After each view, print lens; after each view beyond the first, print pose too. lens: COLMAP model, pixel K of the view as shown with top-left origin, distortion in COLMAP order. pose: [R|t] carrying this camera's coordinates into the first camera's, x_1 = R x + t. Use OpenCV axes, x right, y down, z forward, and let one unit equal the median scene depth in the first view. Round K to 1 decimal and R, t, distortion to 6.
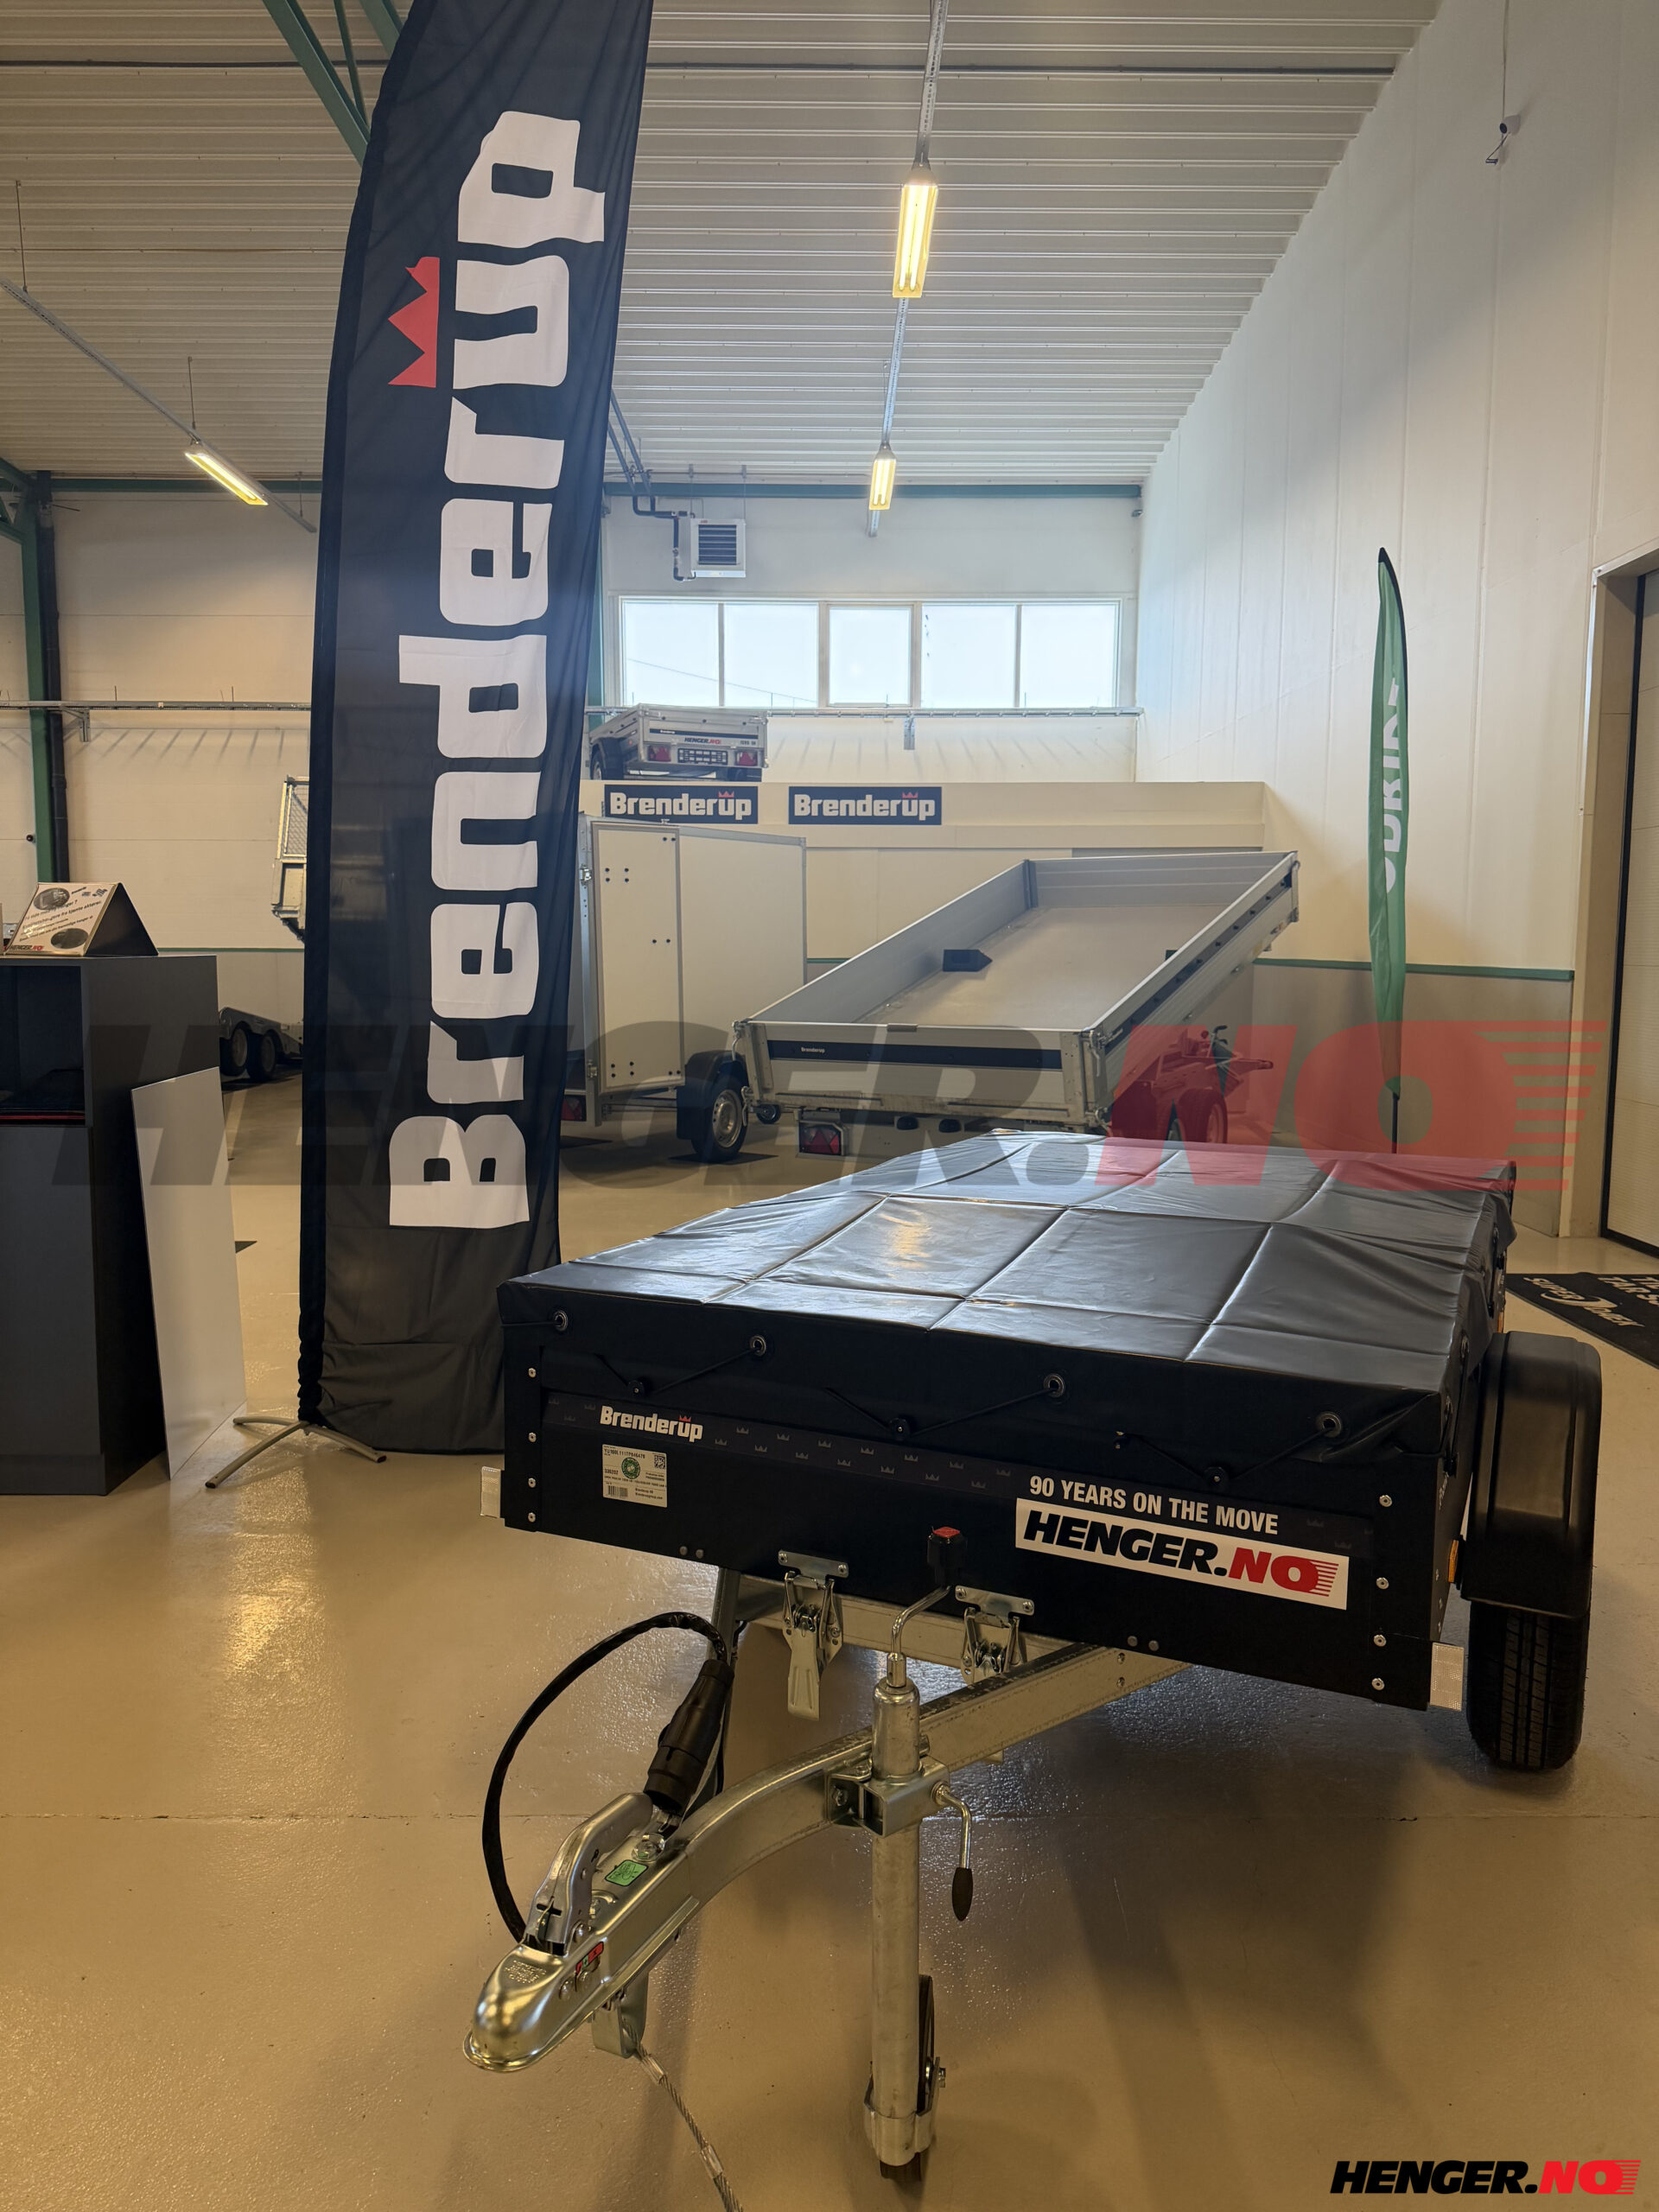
lens RADIAL K [[1533.5, 0, 824.5], [0, 1533.5, 1108.9], [0, 0, 1]] dist [0.122111, -0.209510]
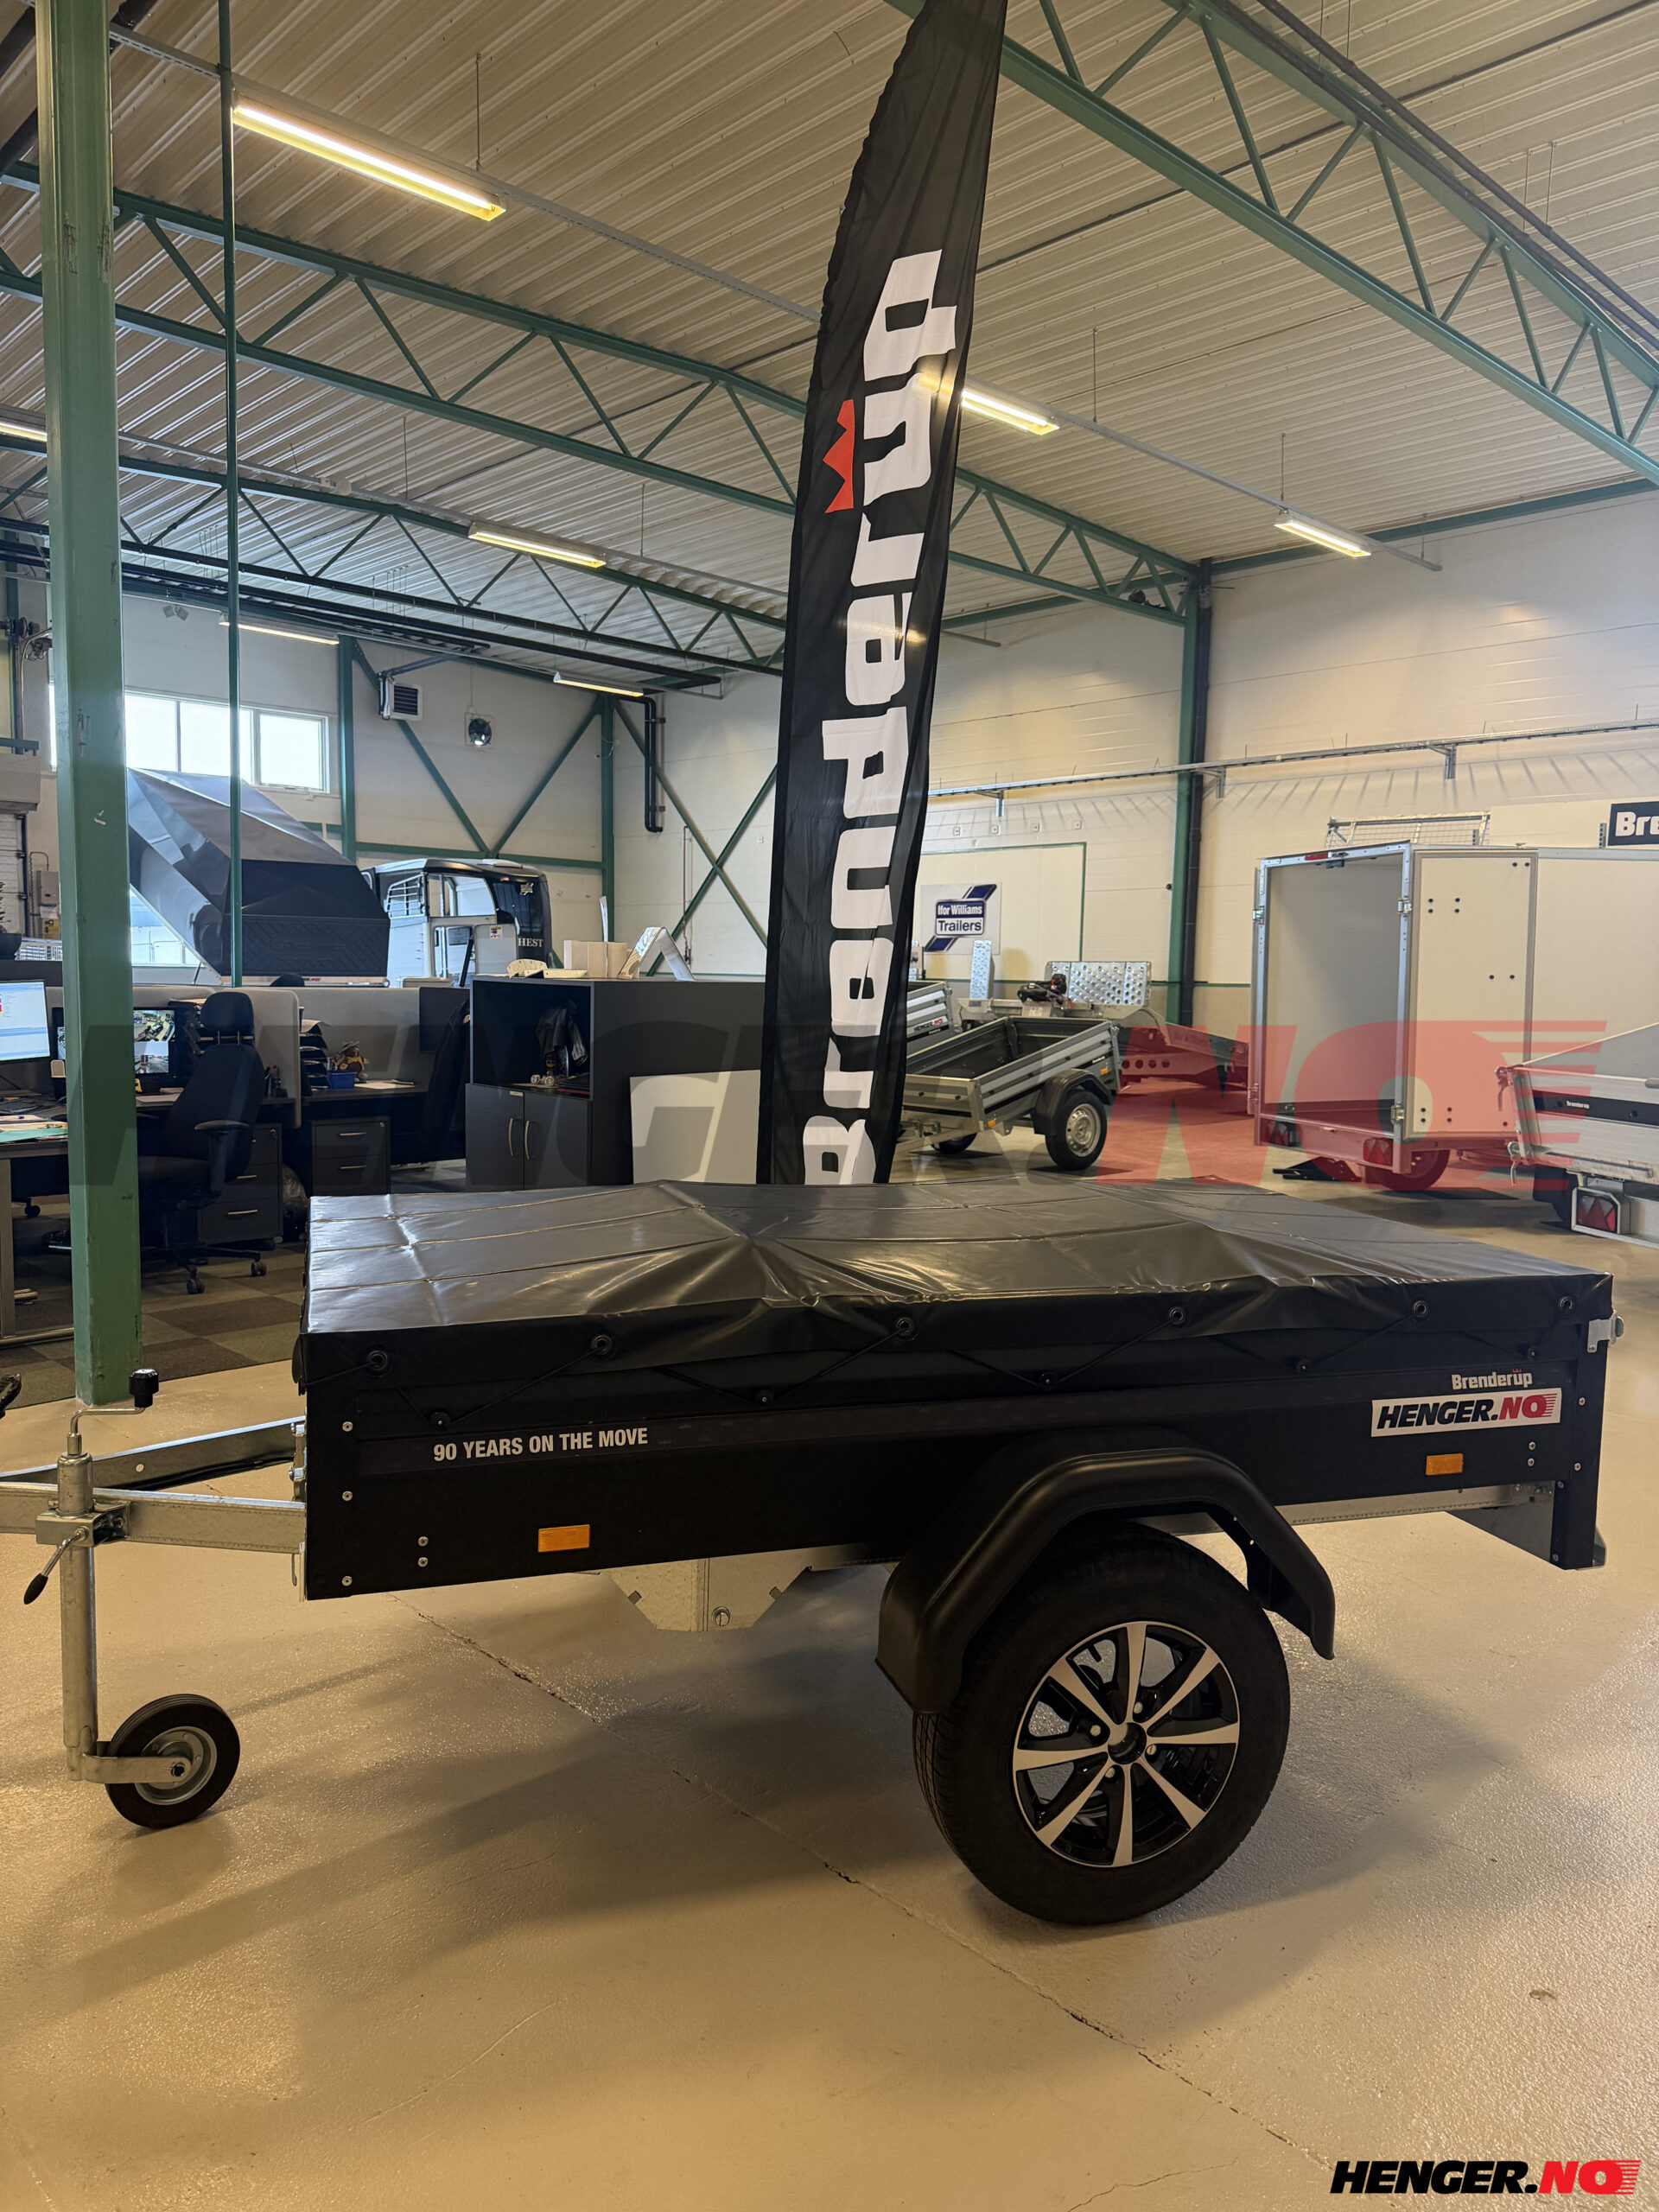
lens RADIAL K [[1533.5, 0, 824.5], [0, 1533.5, 1108.9], [0, 0, 1]] dist [0.122111, -0.209510]
pose [[0.690809, 0.072362, -0.719407, 0.617853], [-0.089834, 0.995860, 0.013906, -0.018843], [0.717435, 0.055021, 0.694449, 0.178414]]
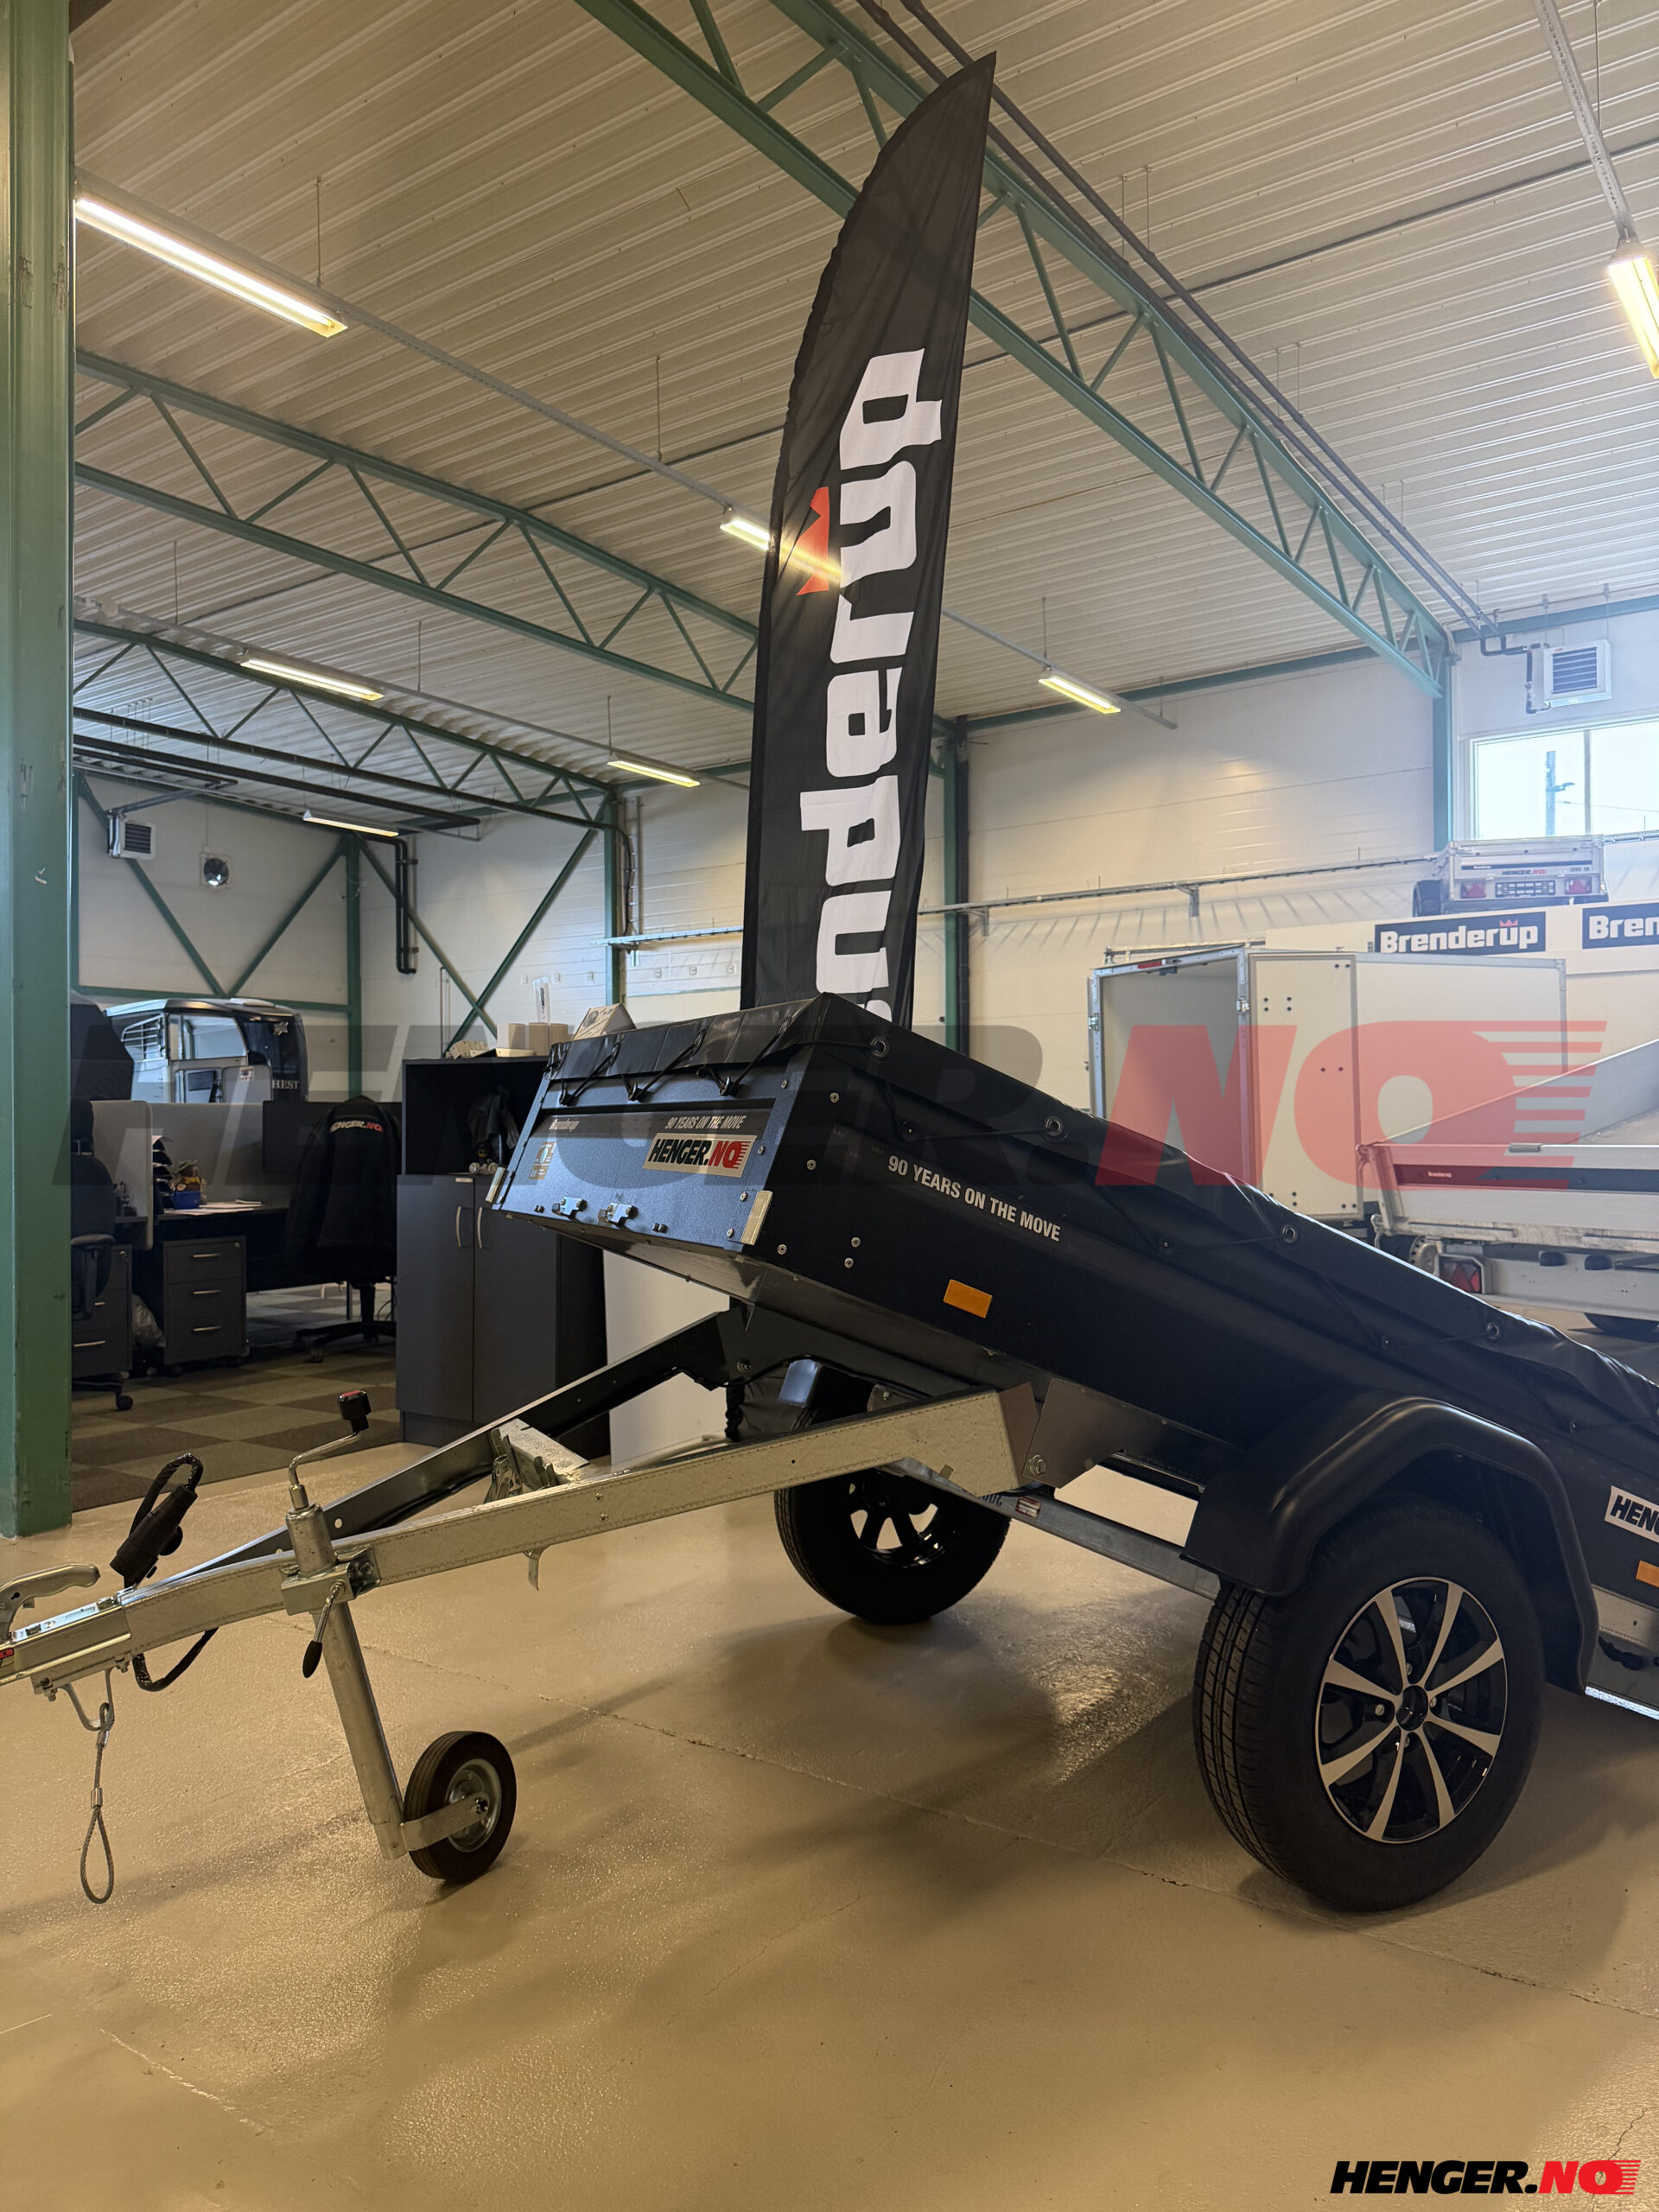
lens RADIAL K [[1530.1, 0, 849.0], [0, 1530.1, 1102.4], [0, 0, 1]] dist [0.130438, -0.218532]
pose [[0.818848, -0.018281, -0.573719, 0.449653], [-0.050093, 0.993404, -0.103150, 0.062323], [0.571821, 0.113203, 0.812531, 0.062086]]
